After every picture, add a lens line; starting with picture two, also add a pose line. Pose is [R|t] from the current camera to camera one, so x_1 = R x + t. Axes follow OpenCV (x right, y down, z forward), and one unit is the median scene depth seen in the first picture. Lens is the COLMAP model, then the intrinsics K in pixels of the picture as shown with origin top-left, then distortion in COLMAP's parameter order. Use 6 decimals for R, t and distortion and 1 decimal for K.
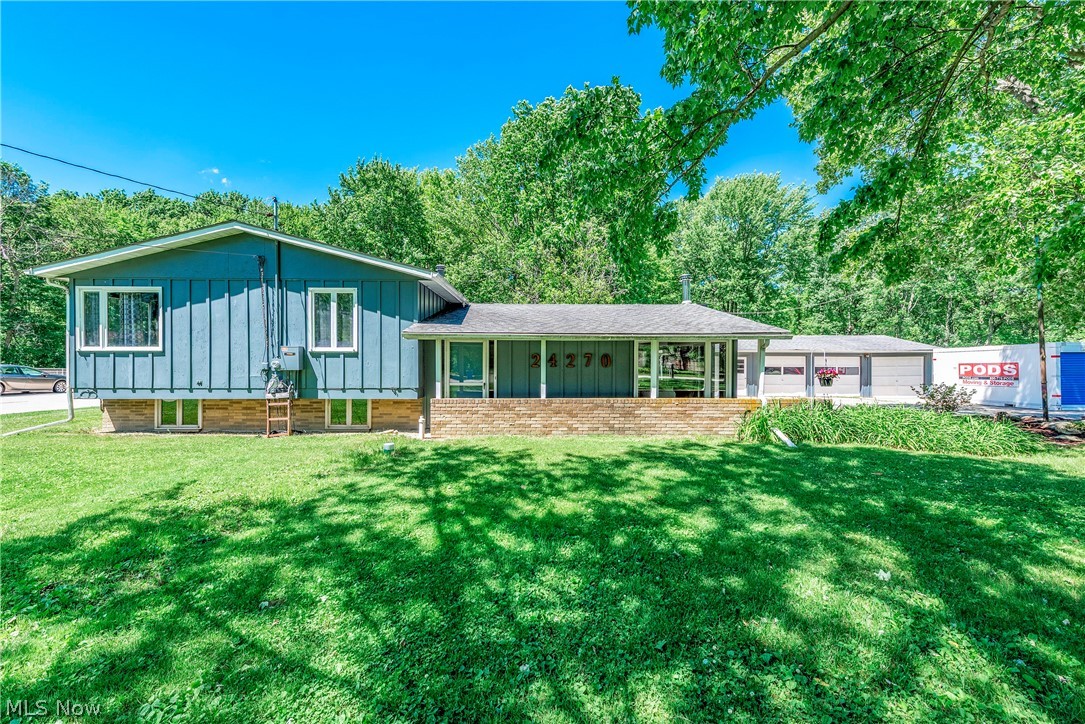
lens RADIAL K [[428.1, 0, 541.5], [0, 428.1, 366.6], [0, 0, 1]] dist [0.010568, -0.002138]
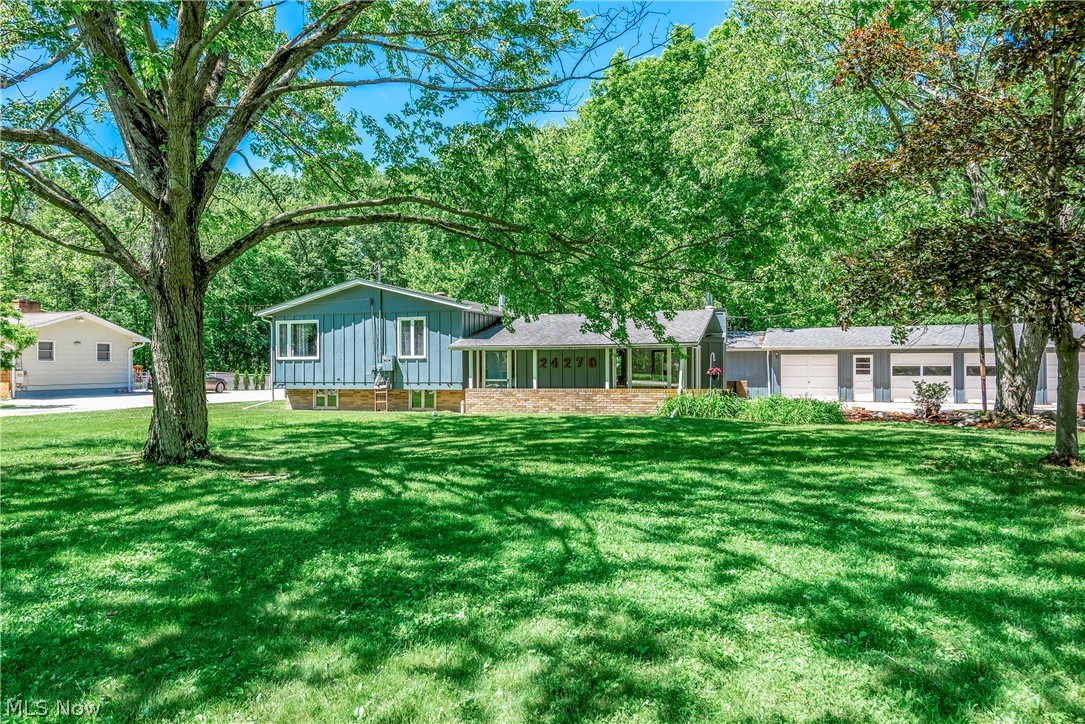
lens RADIAL K [[712.3, 0, 539.8], [0, 712.3, 363.0], [0, 0, 1]] dist [0.008454, 0.000182]
pose [[0.943974, -0.008163, -0.329918, 0.780493], [0.005335, 0.999941, -0.009475, 0.007476], [0.329975, 0.007184, 0.943962, -1.244567]]
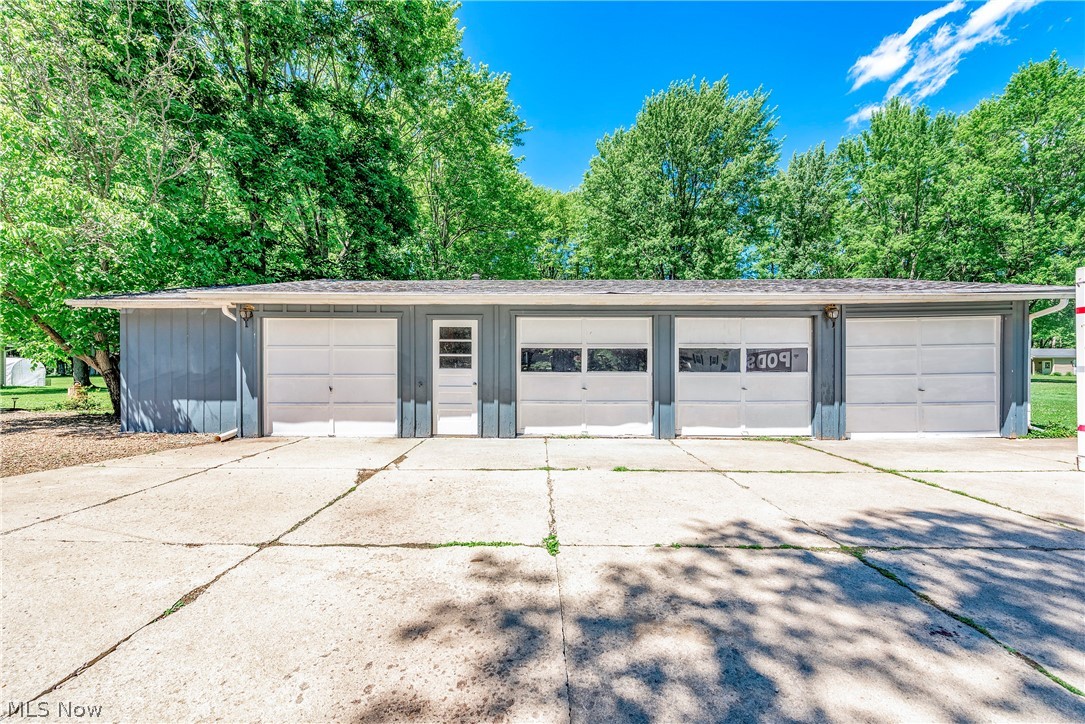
lens RADIAL K [[428.1, 0, 533.1], [0, 428.1, 365.8], [0, 0, 1]] dist [0.010568, -0.002138]
pose [[0.999917, -0.003983, 0.012239, 1.243388], [0.003875, 0.999954, 0.008820, 0.026003], [-0.012274, -0.008772, 0.999886, 1.600547]]
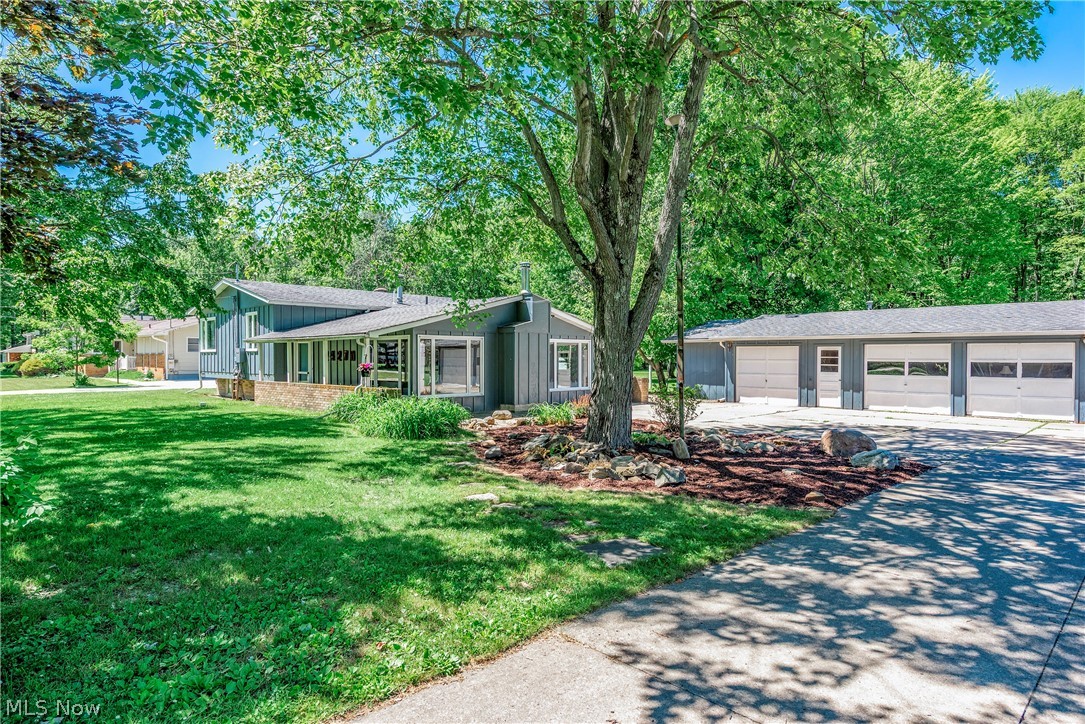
lens RADIAL K [[626.9, 0, 536.1], [0, 626.9, 365.0], [0, 0, 1]] dist [0.008895, 0.001264]
pose [[0.702891, 0.006827, -0.711264, 1.966919], [-0.001962, 0.999969, 0.007659, -0.003202], [0.711294, -0.003988, 0.702883, 0.086118]]
